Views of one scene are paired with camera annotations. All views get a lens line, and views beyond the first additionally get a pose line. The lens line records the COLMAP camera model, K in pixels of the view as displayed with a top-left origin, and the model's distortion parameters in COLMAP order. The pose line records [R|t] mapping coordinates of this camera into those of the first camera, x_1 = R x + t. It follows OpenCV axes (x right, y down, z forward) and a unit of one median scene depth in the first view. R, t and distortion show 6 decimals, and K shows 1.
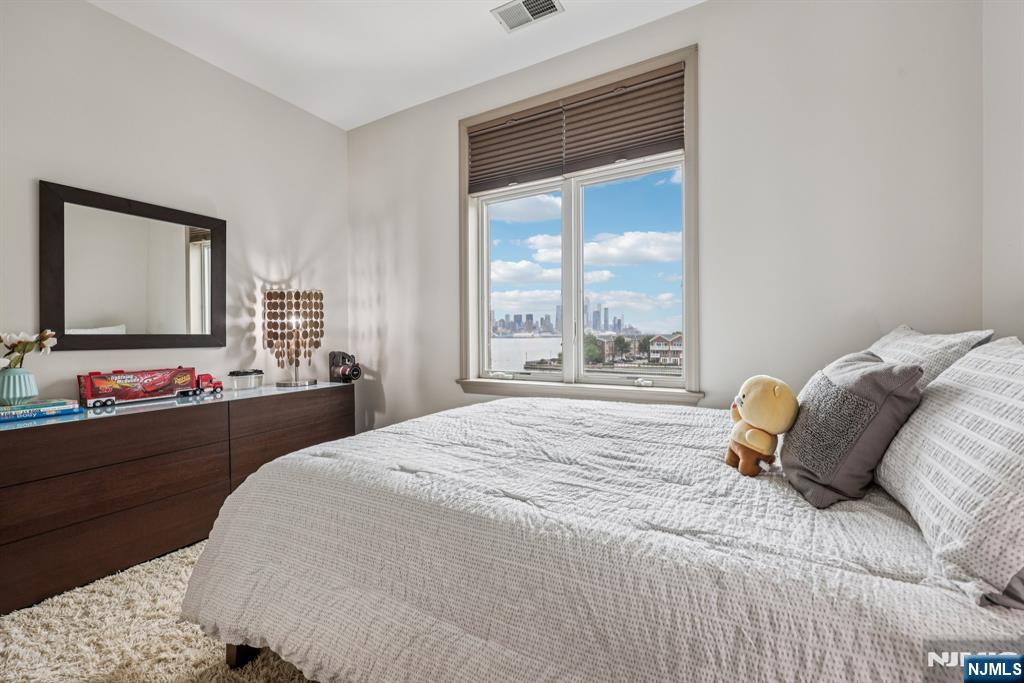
lens RADIAL K [[423.1, 0, 512.8], [0, 423.1, 334.8], [0, 0, 1]] dist [0.002095, 0.000038]
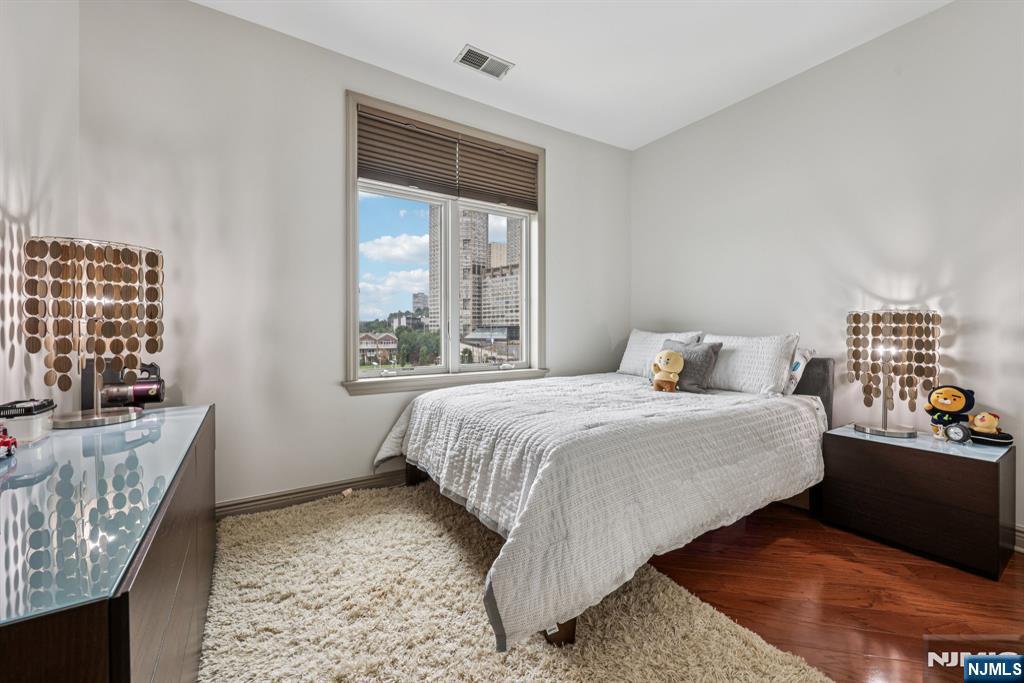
lens RADIAL K [[423.1, 0, 512.8], [0, 423.1, 334.8], [0, 0, 1]] dist [0.002095, 0.000038]
pose [[0.460881, 0.005551, 0.887445, -0.757733], [-0.004474, 0.999982, -0.003932, 0.009918], [-0.887451, -0.002158, 0.460897, 0.282488]]
